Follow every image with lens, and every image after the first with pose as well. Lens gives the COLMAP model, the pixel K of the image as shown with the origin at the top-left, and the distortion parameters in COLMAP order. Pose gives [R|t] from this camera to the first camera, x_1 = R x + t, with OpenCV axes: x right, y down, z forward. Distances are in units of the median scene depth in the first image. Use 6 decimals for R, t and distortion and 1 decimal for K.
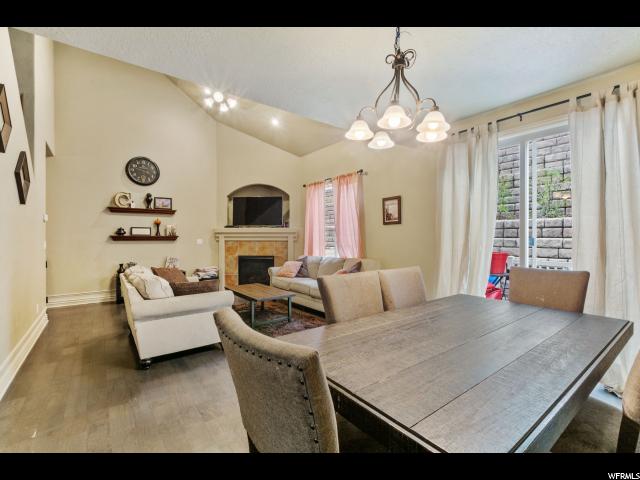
lens RADIAL K [[291.3, 0, 321.6], [0, 291.3, 238.6], [0, 0, 1]] dist [-0.000204, -0.000179]
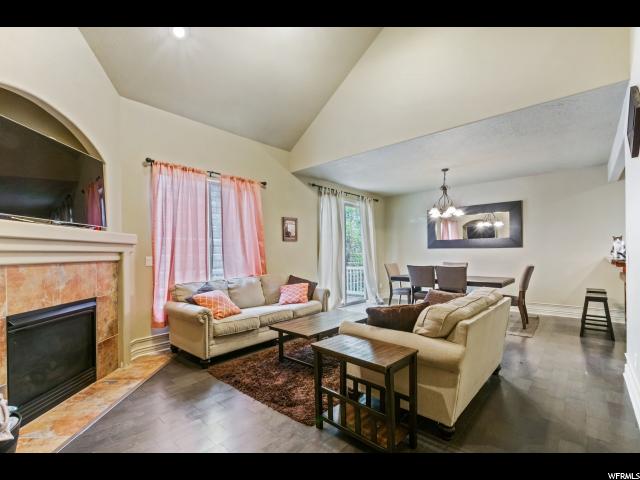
lens RADIAL K [[294.2, 0, 321.9], [0, 294.2, 244.1], [0, 0, 1]] dist [0.002900, 0.000178]
pose [[-0.187653, 0.030131, 0.981773, -0.713468], [0.012234, 0.999524, -0.028337, -0.001590], [-0.982159, 0.006694, -0.187932, 0.838597]]
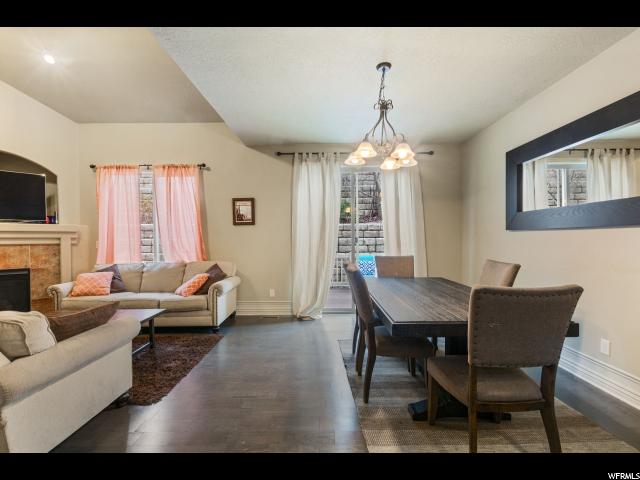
lens RADIAL K [[294.2, 0, 321.9], [0, 294.2, 244.1], [0, 0, 1]] dist [0.002900, 0.000178]
pose [[0.605792, -0.019864, 0.795375, -0.316147], [0.009458, 0.999797, 0.017766, 0.001541], [-0.795567, -0.003240, 0.605857, 0.123458]]
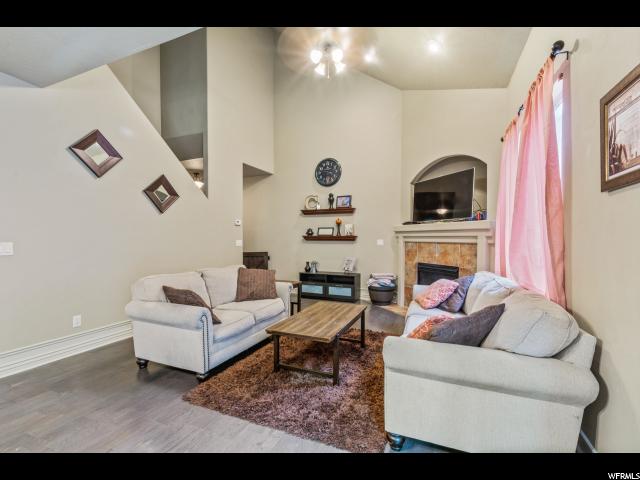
lens RADIAL K [[288.4, 0, 318.7], [0, 288.4, 240.6], [0, 0, 1]] dist [-0.000328, -0.000024]
pose [[0.483280, 0.008476, -0.875425, 0.256123], [-0.005851, 0.999962, 0.006452, 0.000299], [0.875446, 0.002005, 0.483311, 0.486791]]
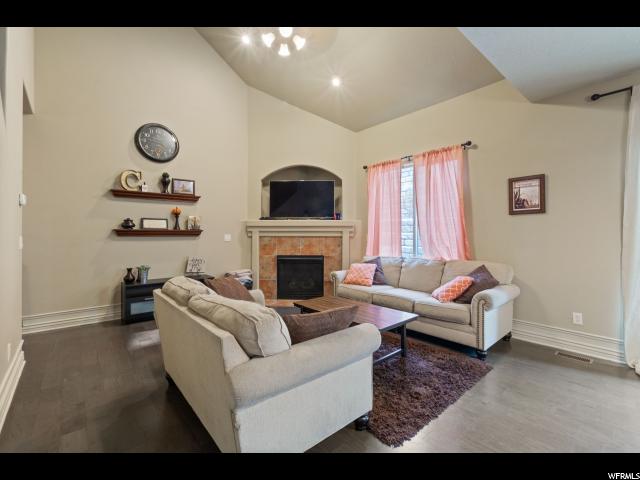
lens RADIAL K [[288.4, 0, 321.0], [0, 288.4, 232.9], [0, 0, 1]] dist [0.001753, -0.000117]
pose [[0.998159, 0.001510, 0.060633, -0.240719], [-0.001174, 0.999984, -0.005585, 0.001997], [-0.060640, 0.005503, 0.998145, 0.239053]]
